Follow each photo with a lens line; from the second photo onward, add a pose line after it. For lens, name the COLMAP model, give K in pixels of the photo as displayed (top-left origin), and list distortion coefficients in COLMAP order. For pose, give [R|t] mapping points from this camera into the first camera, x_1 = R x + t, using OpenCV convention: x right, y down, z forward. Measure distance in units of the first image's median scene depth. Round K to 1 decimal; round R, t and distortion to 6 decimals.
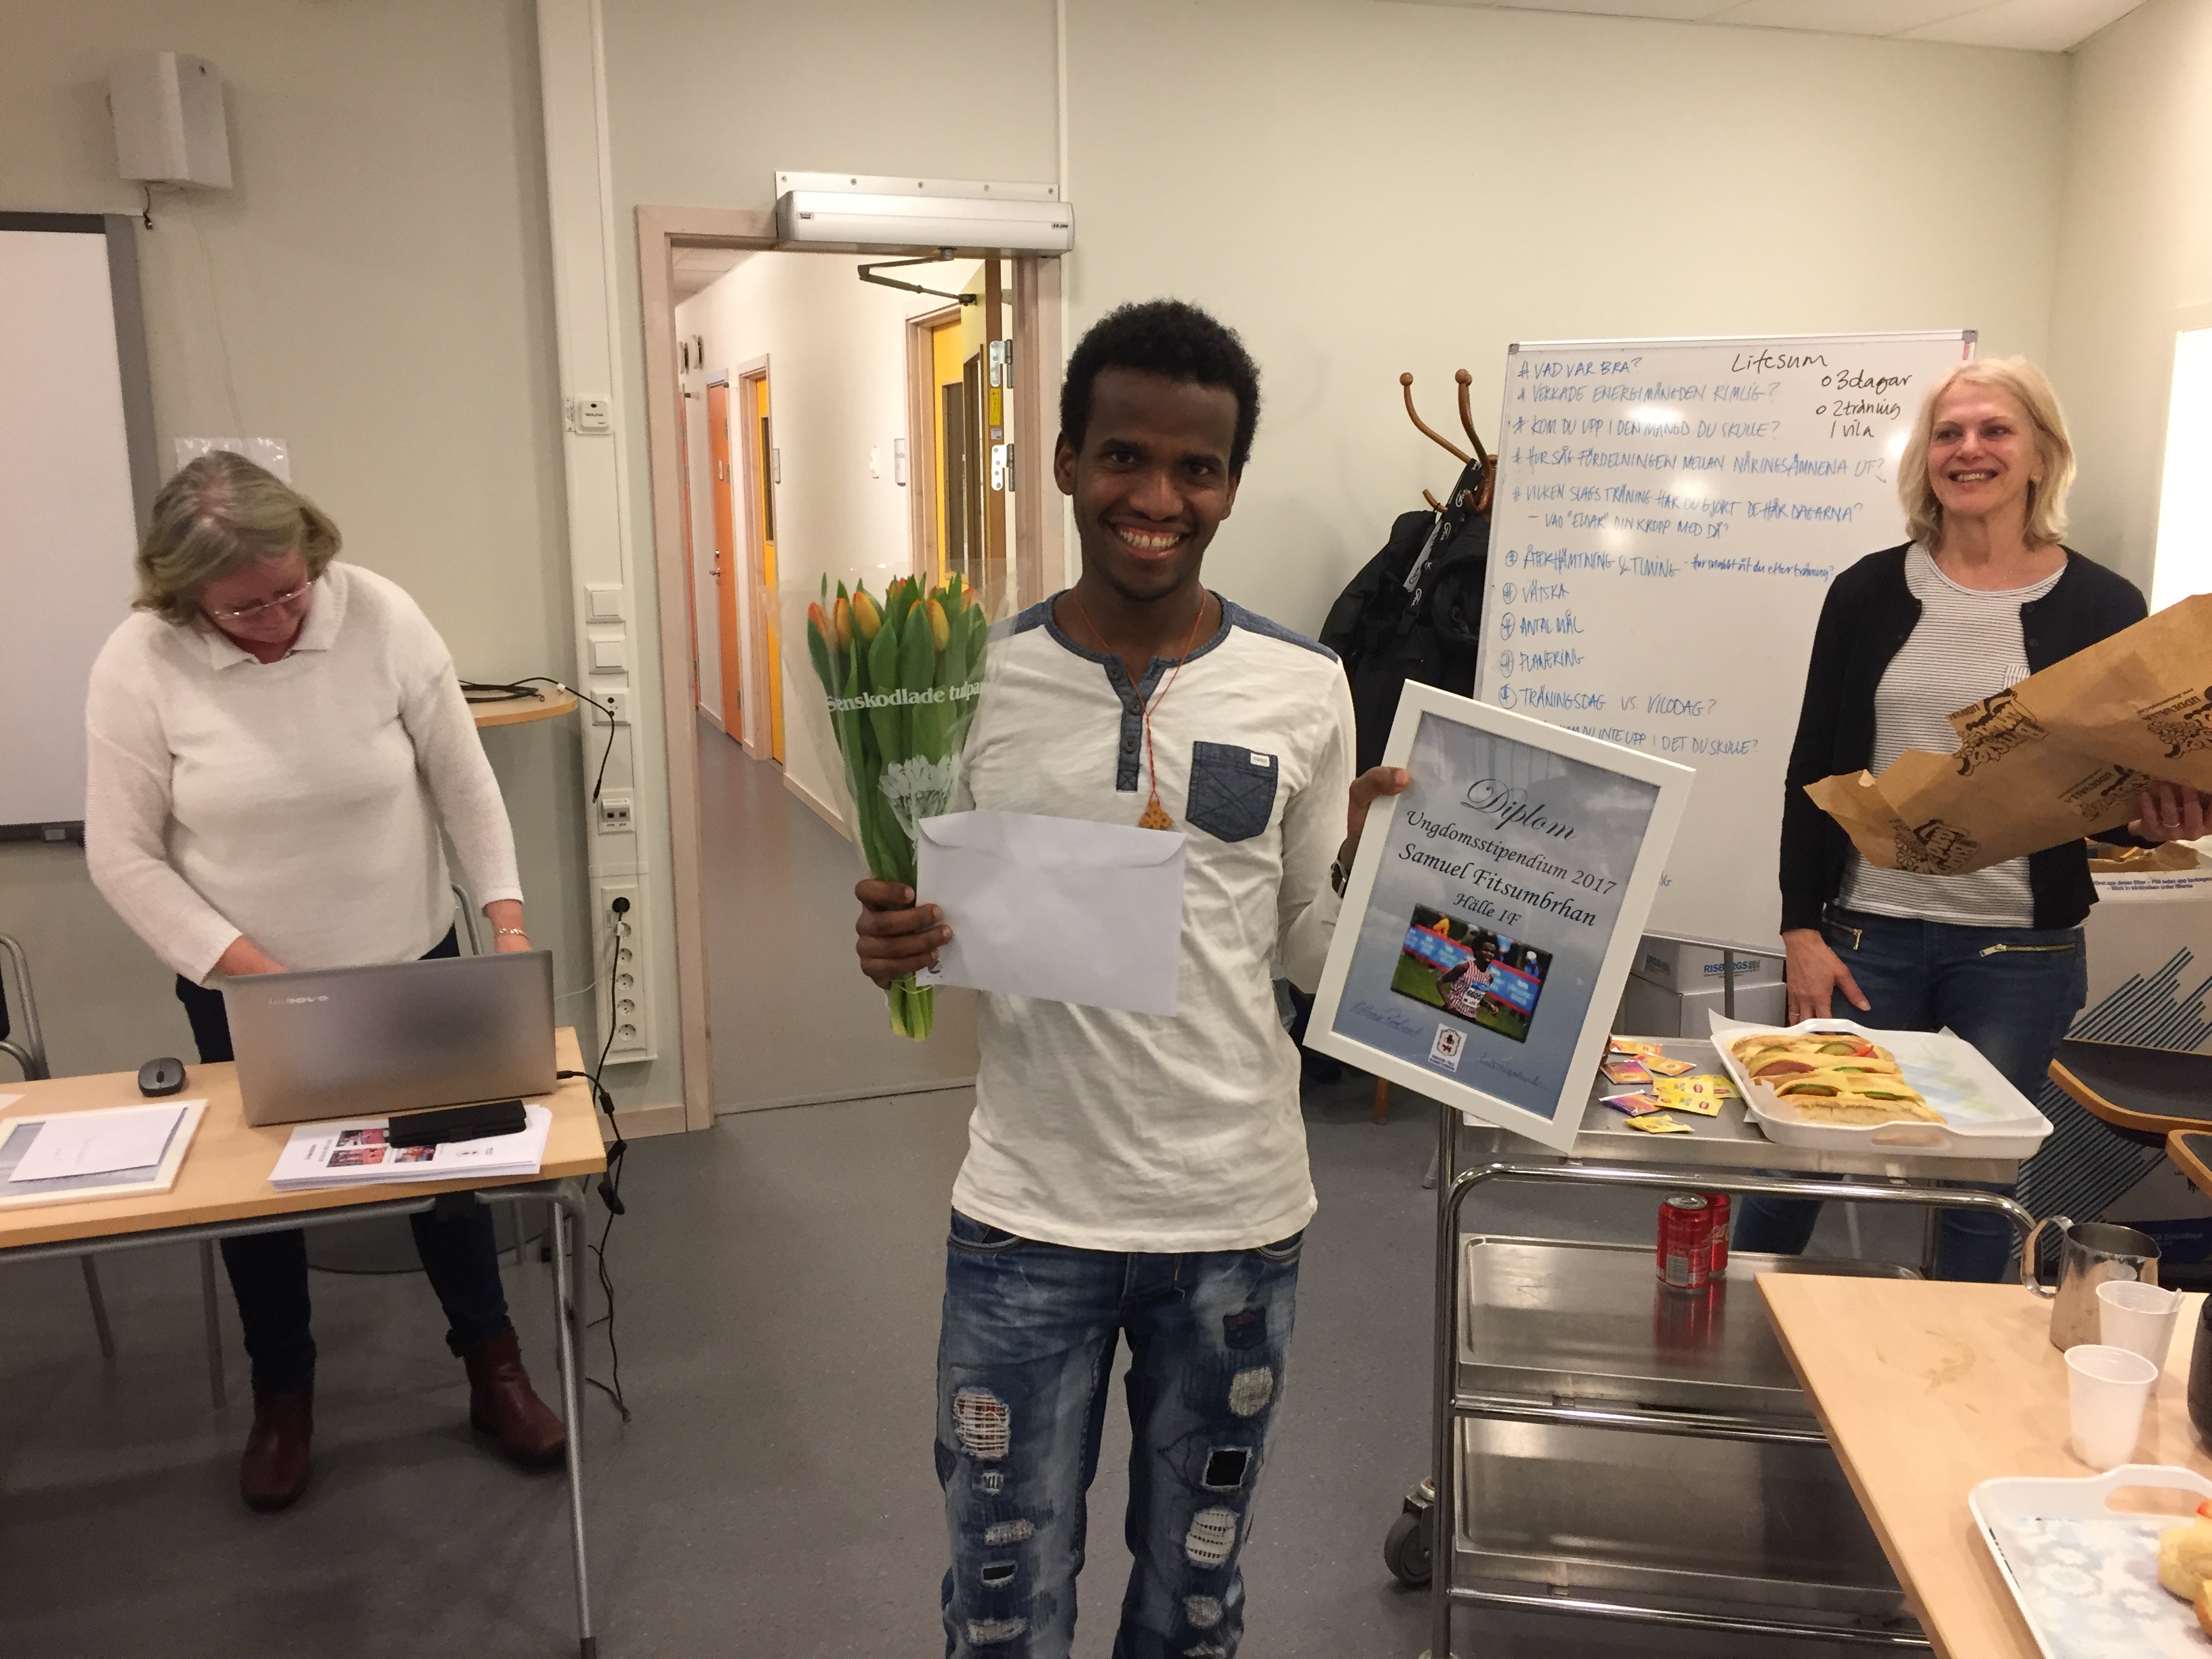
lens RADIAL K [[1871.4, 0, 1113.6], [0, 1871.4, 836.6], [0, 0, 1]] dist [0.028194, -0.004328]
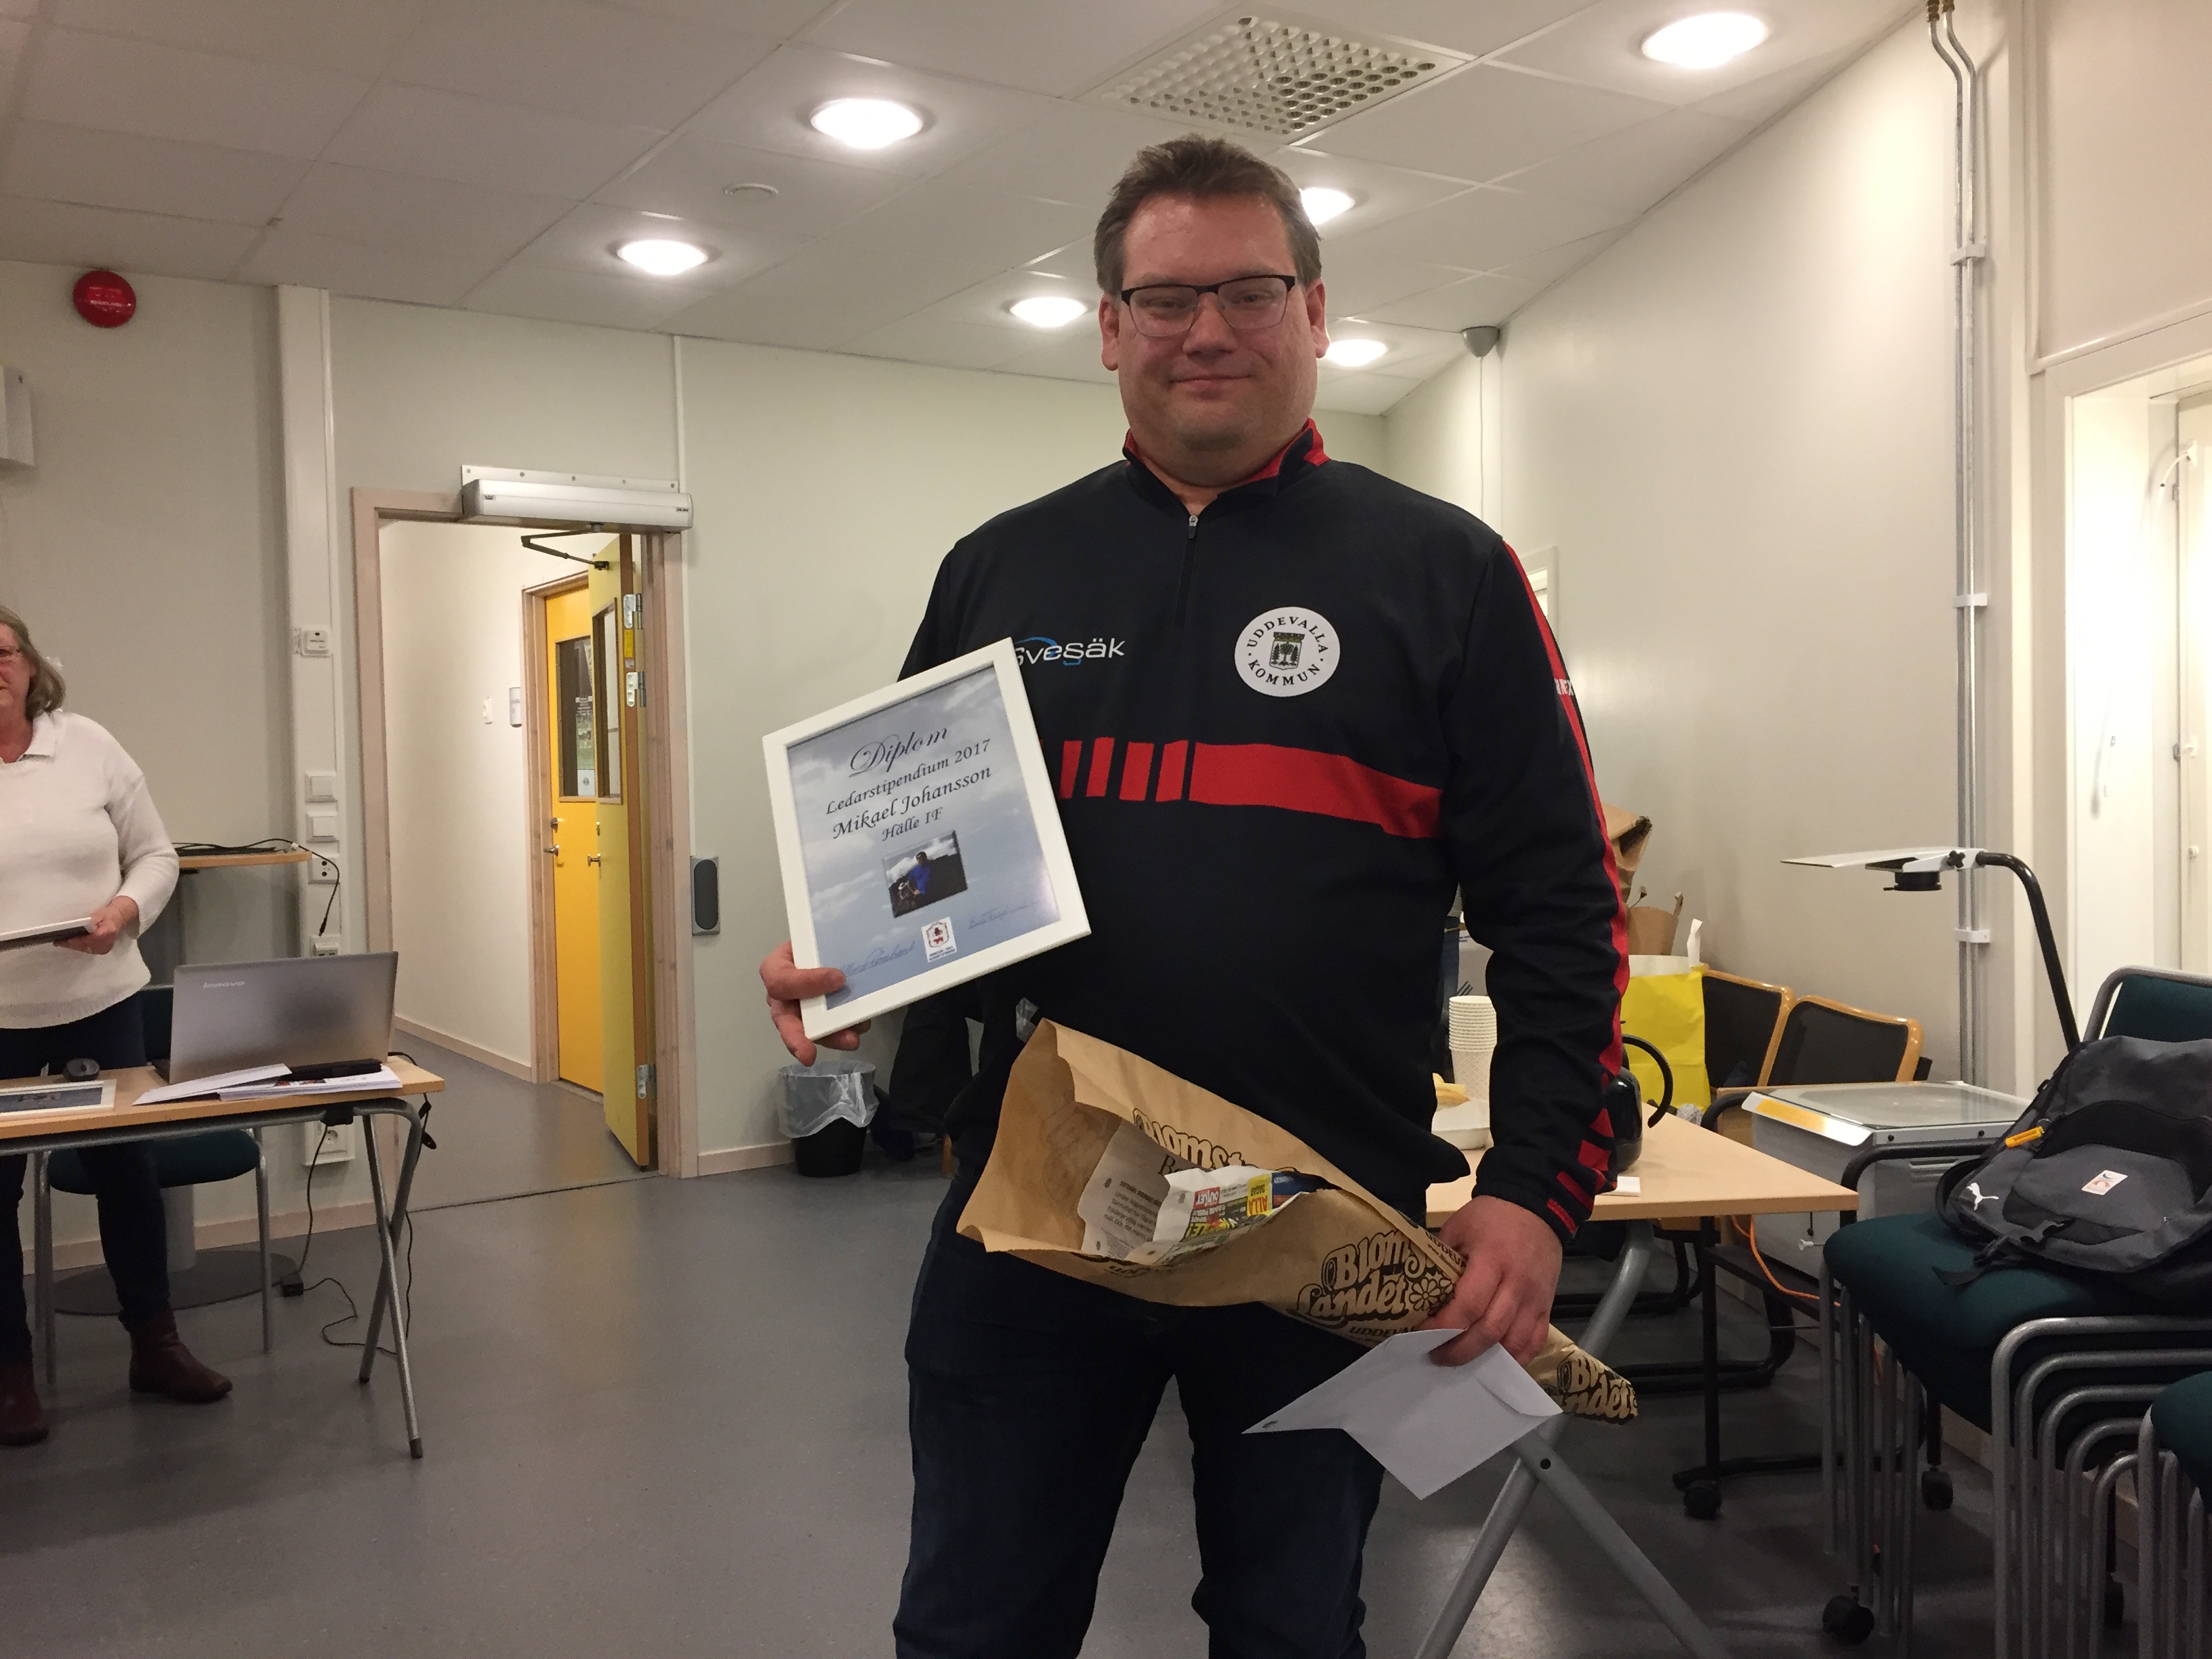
lens RADIAL K [[1871.4, 0, 1107.5], [0, 1871.4, 825.2], [0, 0, 1]] dist [0.028194, -0.004328]
pose [[0.970751, -0.018967, 0.239339, -0.057208], [0.057918, 0.985934, -0.156780, 0.123647], [-0.232999, 0.166056, 0.958195, -0.316256]]
